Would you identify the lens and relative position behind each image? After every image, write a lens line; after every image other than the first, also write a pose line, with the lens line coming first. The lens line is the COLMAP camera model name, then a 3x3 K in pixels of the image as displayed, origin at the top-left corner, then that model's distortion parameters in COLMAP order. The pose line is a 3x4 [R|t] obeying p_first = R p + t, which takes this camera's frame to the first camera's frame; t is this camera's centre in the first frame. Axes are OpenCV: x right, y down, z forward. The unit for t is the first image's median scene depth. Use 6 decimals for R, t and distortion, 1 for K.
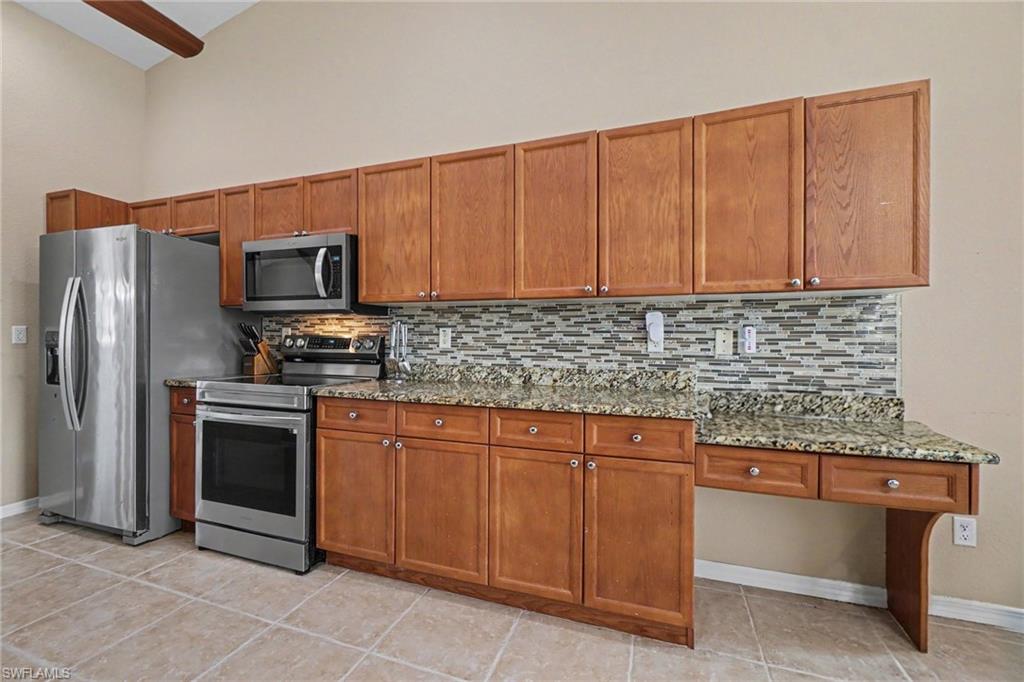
lens RADIAL K [[440.4, 0, 499.7], [0, 440.4, 338.1], [0, 0, 1]] dist [-0.007134, 0.000616]
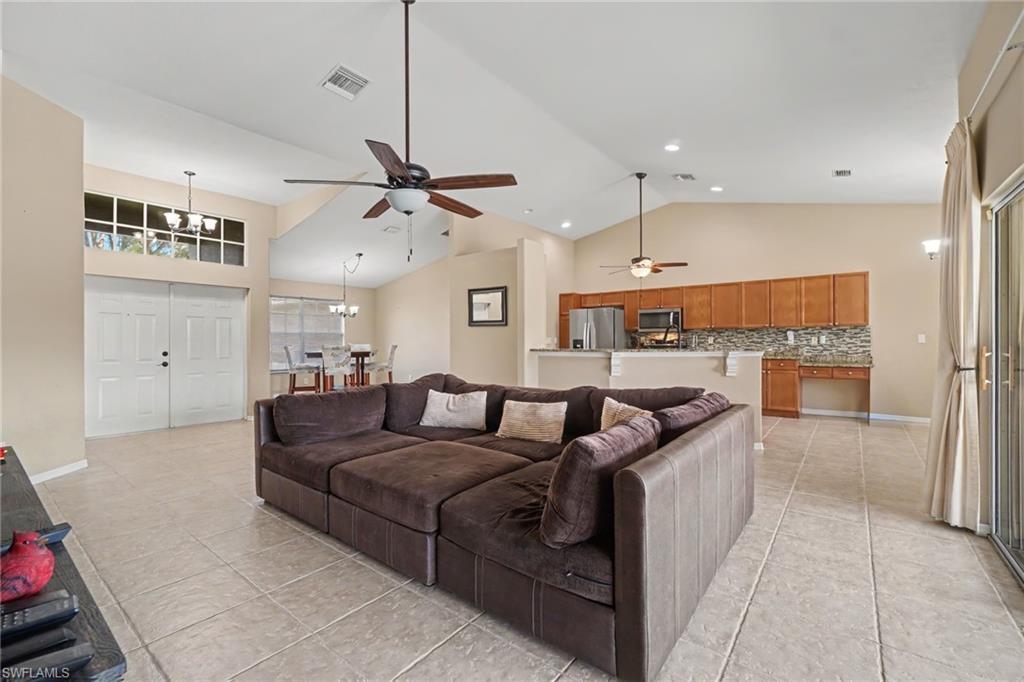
lens RADIAL K [[440.4, 0, 499.1], [0, 440.4, 340.0], [0, 0, 1]] dist [-0.007134, 0.000616]
pose [[0.947879, -0.012102, -0.318400, -0.634934], [0.014590, 0.999879, 0.005430, -0.042358], [0.318296, -0.009793, 0.947941, -2.689373]]
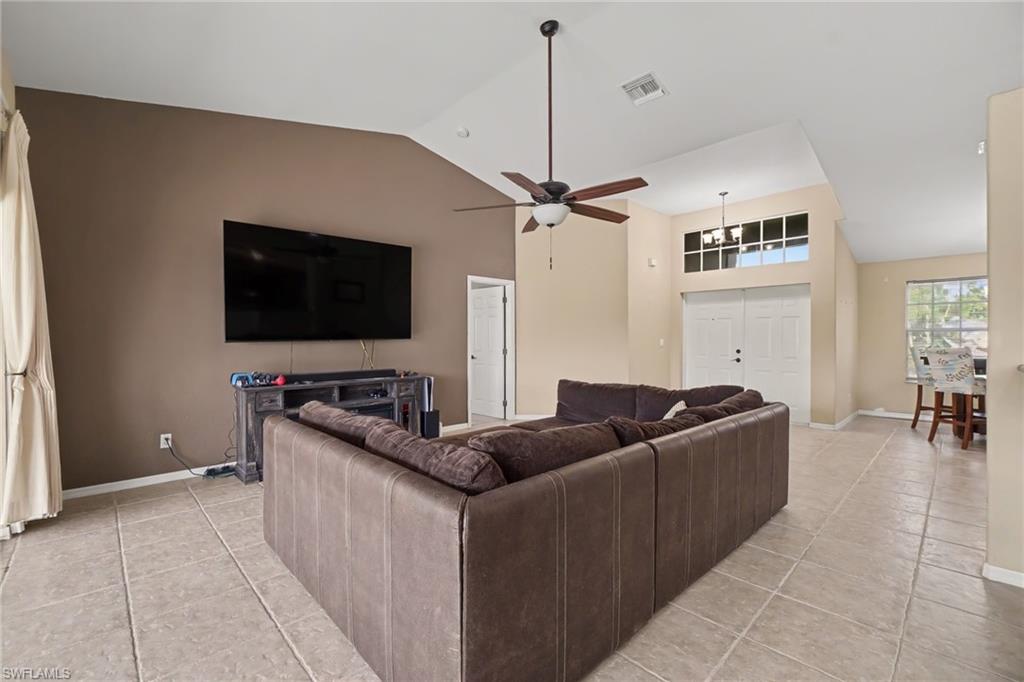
lens RADIAL K [[440.4, 0, 507.7], [0, 440.4, 347.3], [0, 0, 1]] dist [-0.007134, 0.000616]
pose [[-0.444822, 0.006355, -0.895596, 0.134076], [0.002776, 0.999980, 0.005716, -0.021132], [0.895615, 0.000057, -0.444831, -0.849821]]
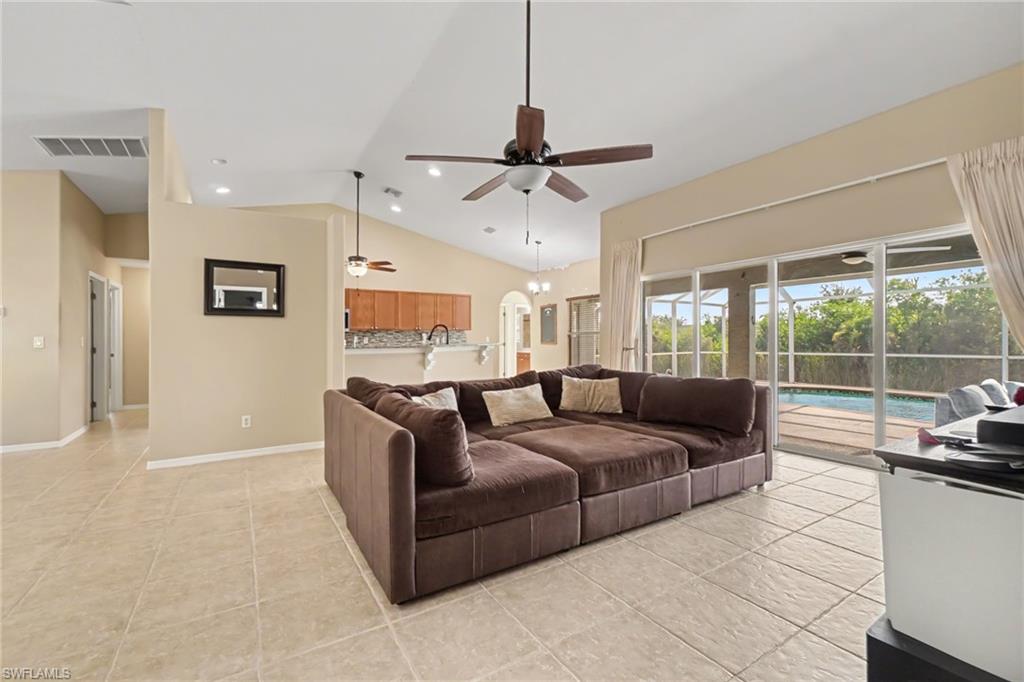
lens RADIAL K [[440.4, 0, 512.5], [0, 440.4, 343.5], [0, 0, 1]] dist [-0.007134, 0.000616]
pose [[0.605577, -0.014741, 0.795650, -2.464922], [0.006534, 0.999887, 0.013552, -0.012809], [-0.795760, -0.003008, 0.605605, -2.197259]]
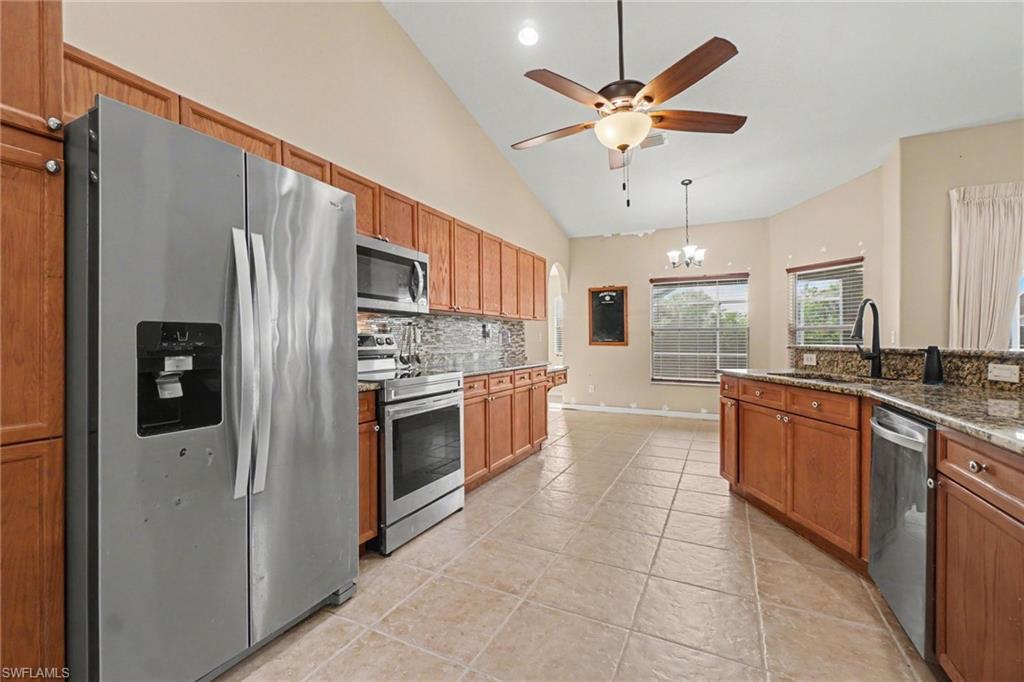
lens RADIAL K [[440.4, 0, 514.6], [0, 440.4, 335.6], [0, 0, 1]] dist [-0.007134, 0.000616]
pose [[0.093190, 0.004628, 0.995638, -1.741236], [0.000462, 0.999989, -0.004691, 0.005982], [-0.995648, 0.000897, 0.093187, 0.688460]]
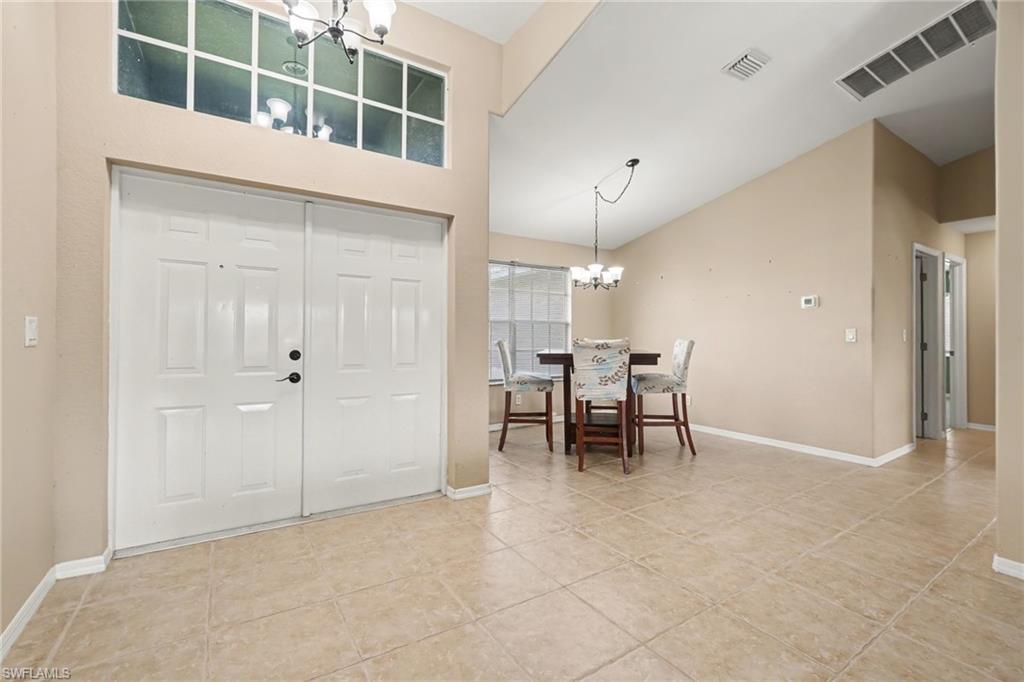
lens RADIAL K [[440.4, 0, 495.3], [0, 440.4, 335.8], [0, 0, 1]] dist [-0.007134, 0.000616]
pose [[0.799651, -0.012119, -0.600342, -2.266436], [0.010580, 0.999925, -0.006092, -0.011651], [0.600371, -0.001480, 0.799720, -1.423381]]
